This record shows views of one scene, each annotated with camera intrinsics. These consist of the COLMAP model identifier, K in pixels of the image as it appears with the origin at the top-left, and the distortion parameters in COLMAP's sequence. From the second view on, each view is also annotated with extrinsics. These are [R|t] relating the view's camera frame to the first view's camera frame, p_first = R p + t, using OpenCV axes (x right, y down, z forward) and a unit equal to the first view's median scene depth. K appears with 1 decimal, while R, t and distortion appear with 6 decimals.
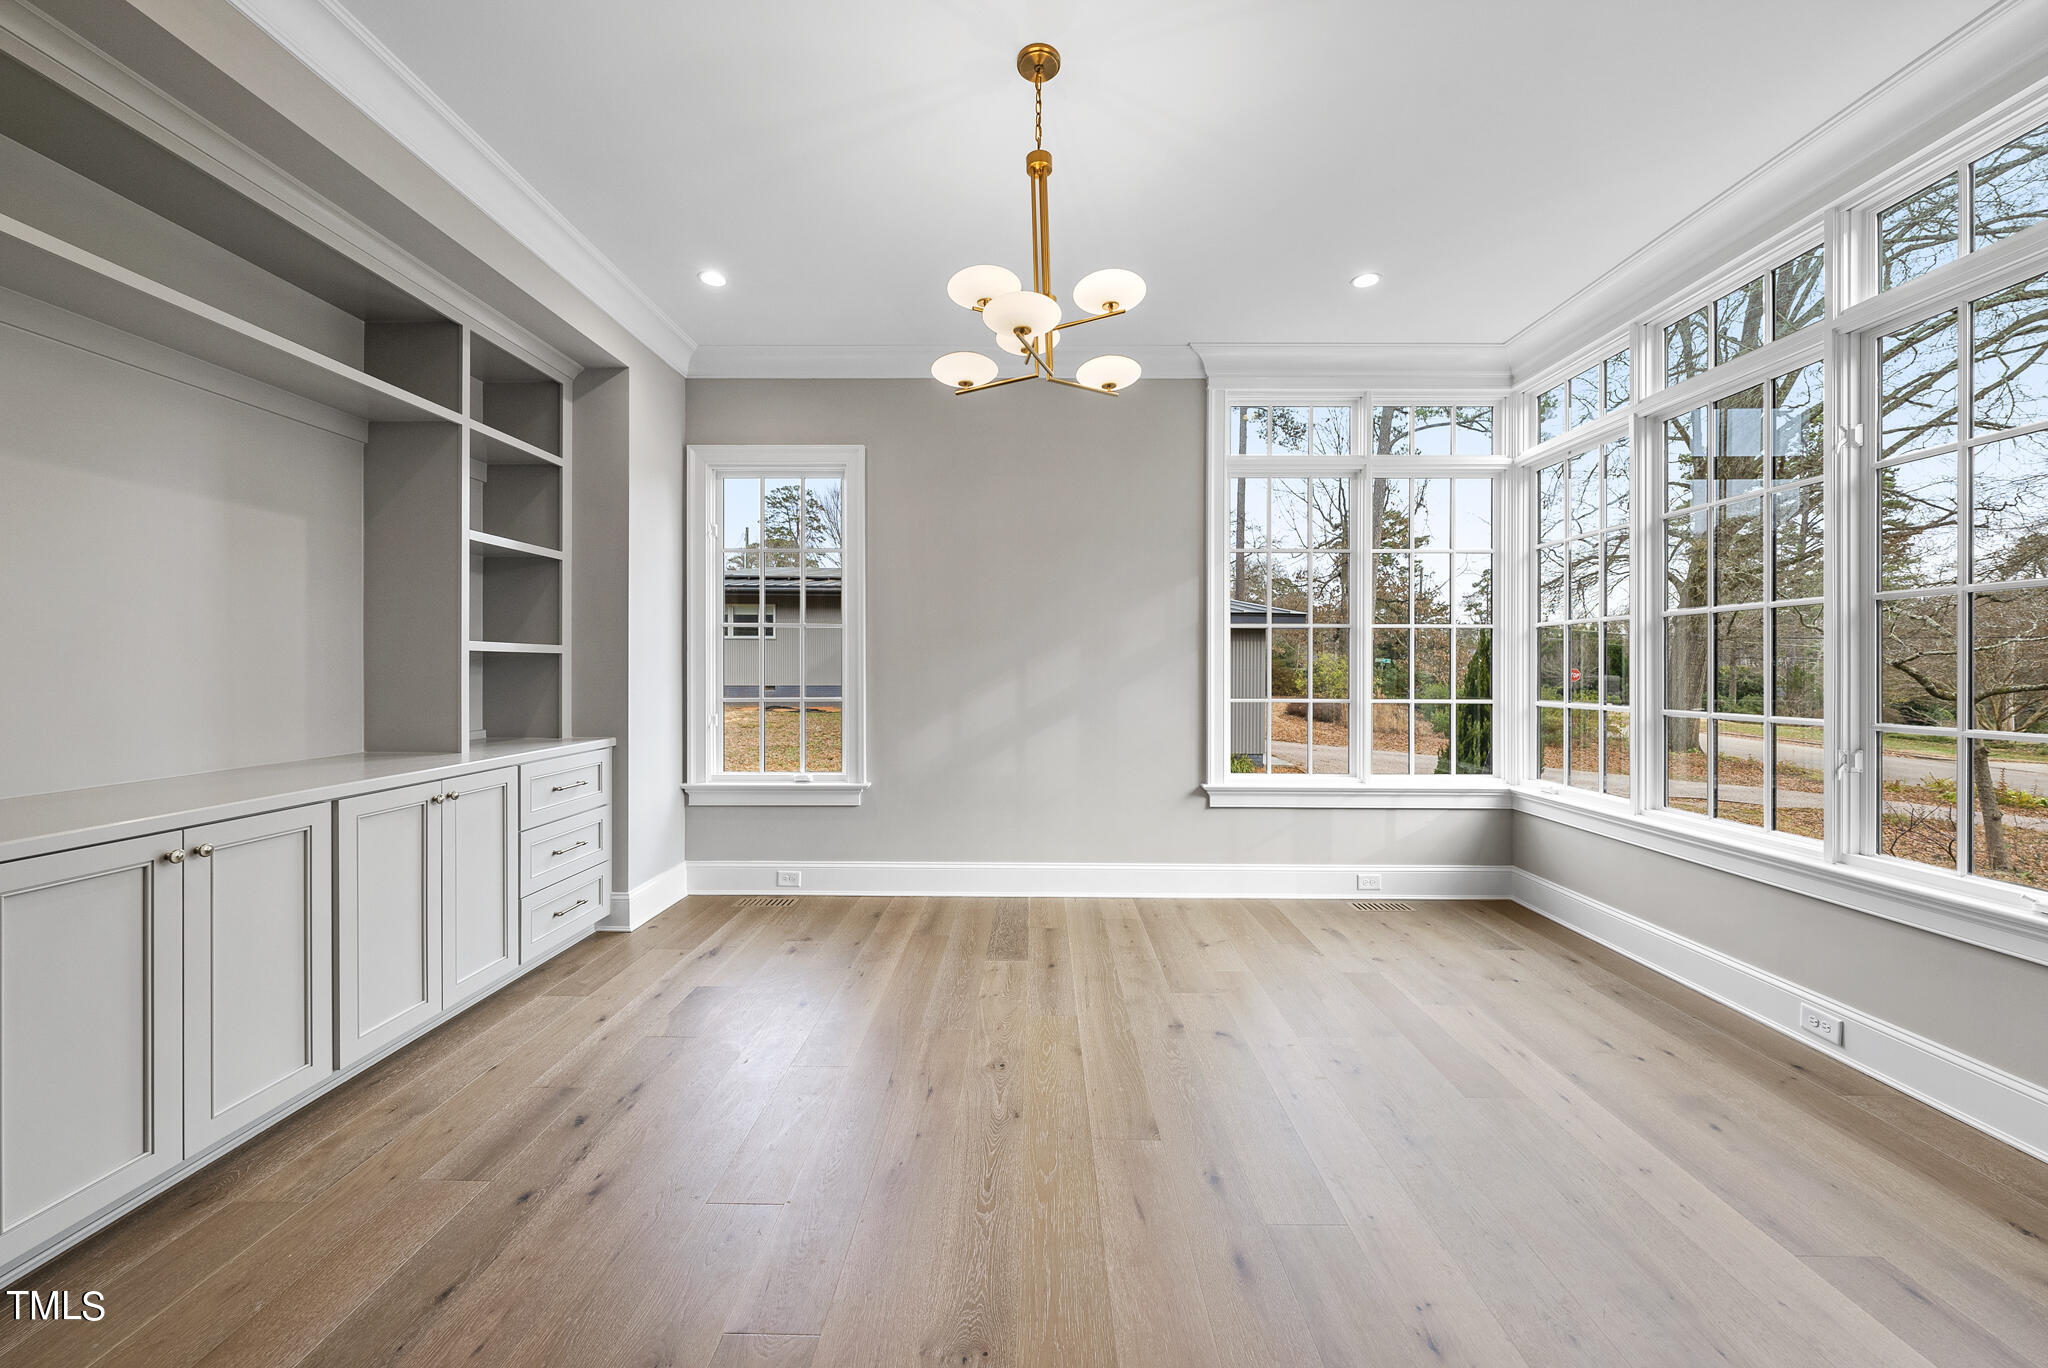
lens RADIAL K [[717.7, 0, 1029.3], [0, 717.7, 671.4], [0, 0, 1]] dist [-0.001267, -0.000142]
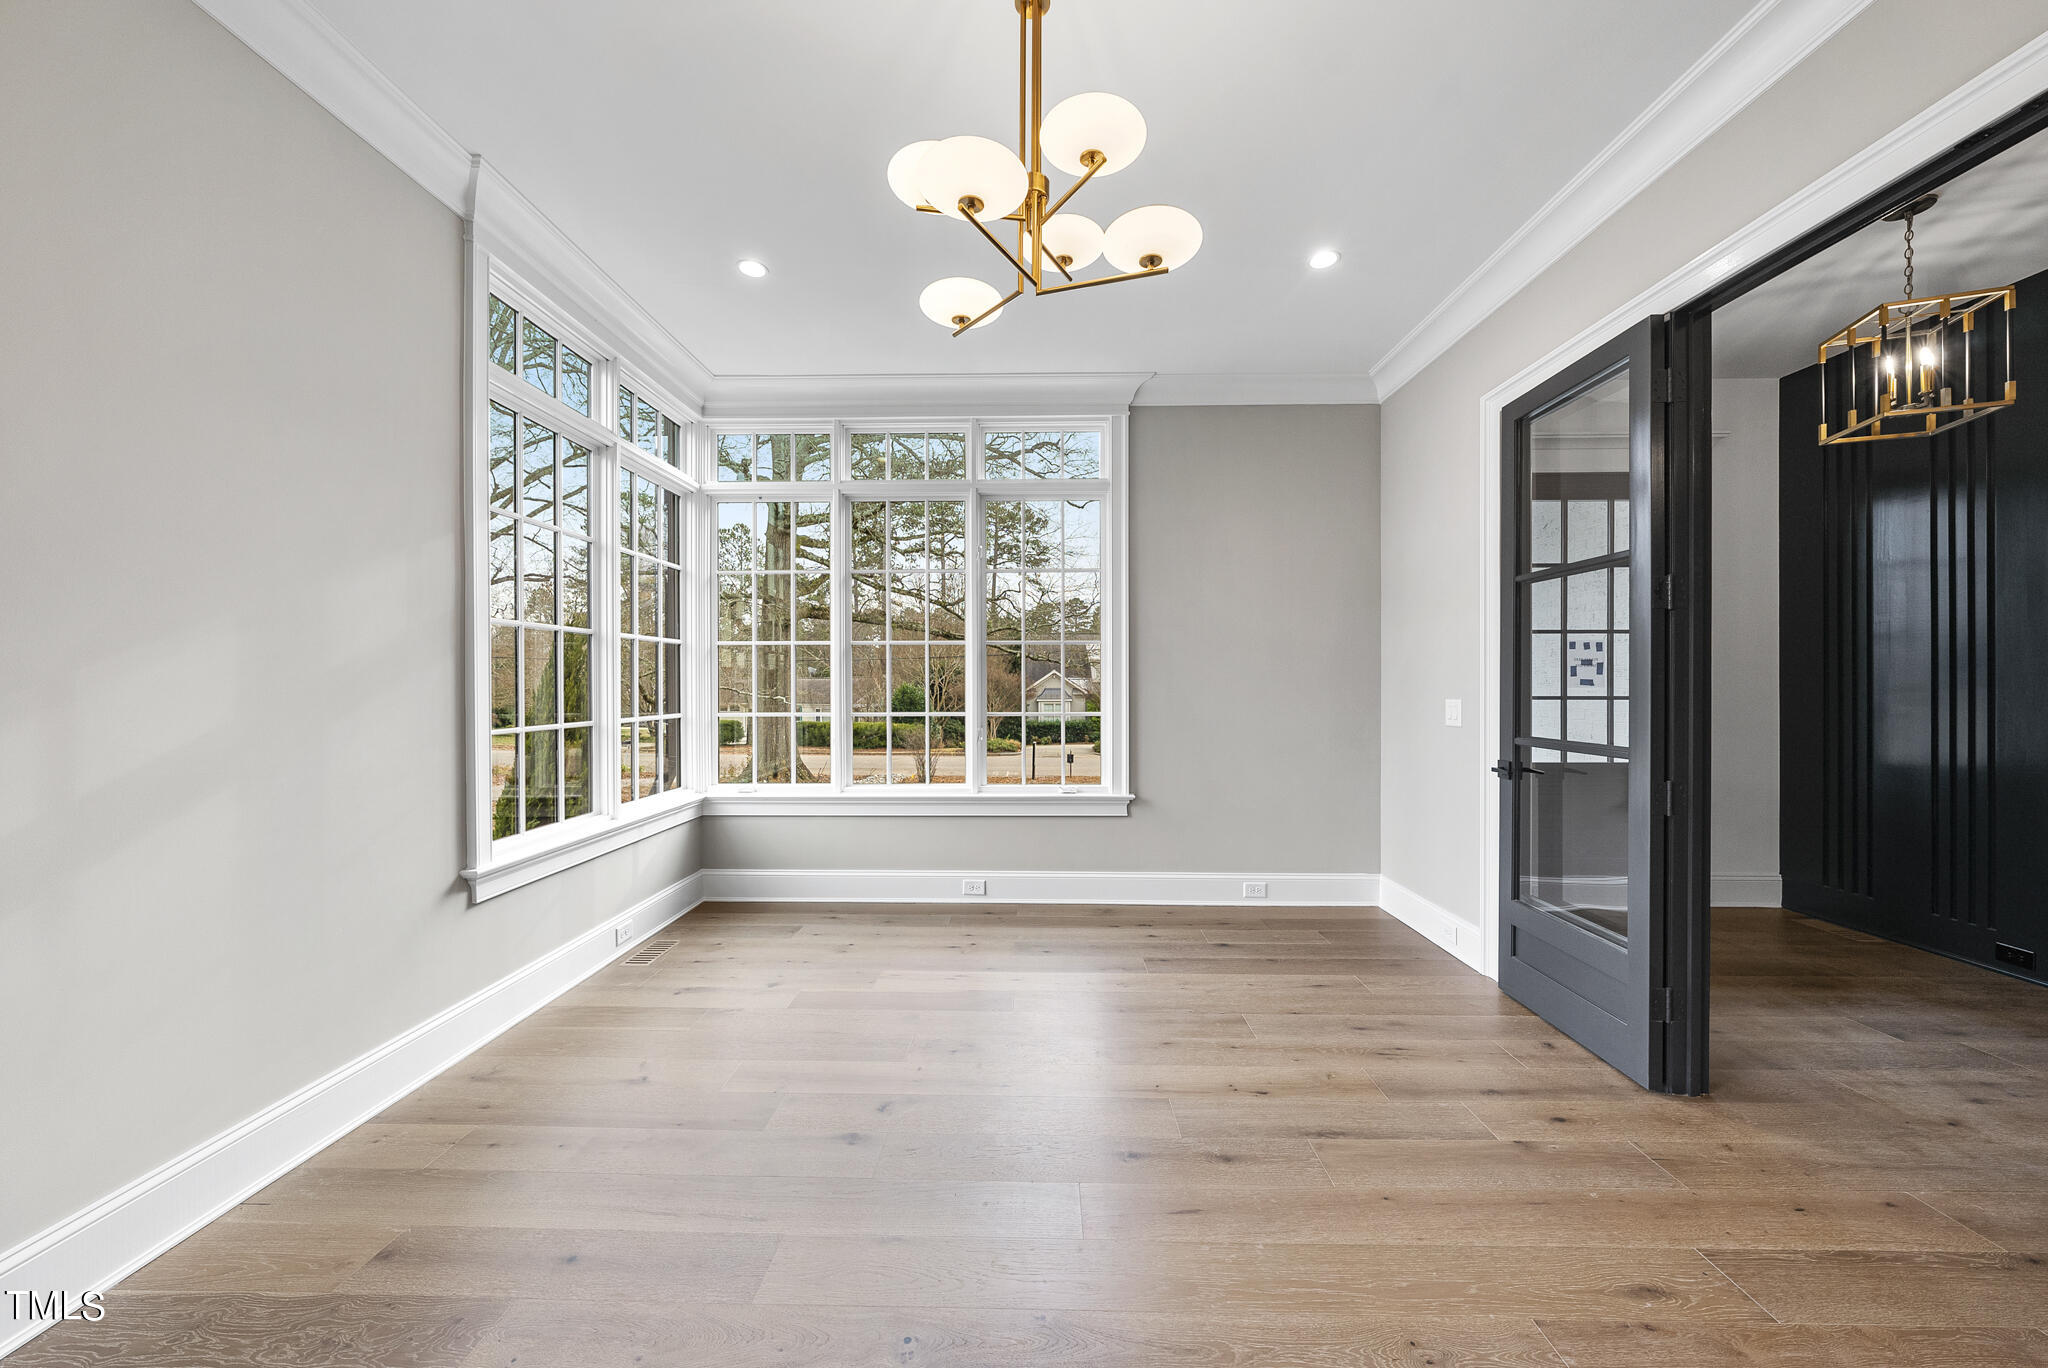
lens RADIAL K [[697.1, 0, 1039.2], [0, 697.1, 683.5], [0, 0, 1]] dist [-0.000907, 0.000091]
pose [[0.023622, -0.004780, 0.999710, -0.382548], [0.006960, 0.999965, 0.004617, -0.004388], [-0.999697, 0.006849, 0.023655, 0.536997]]
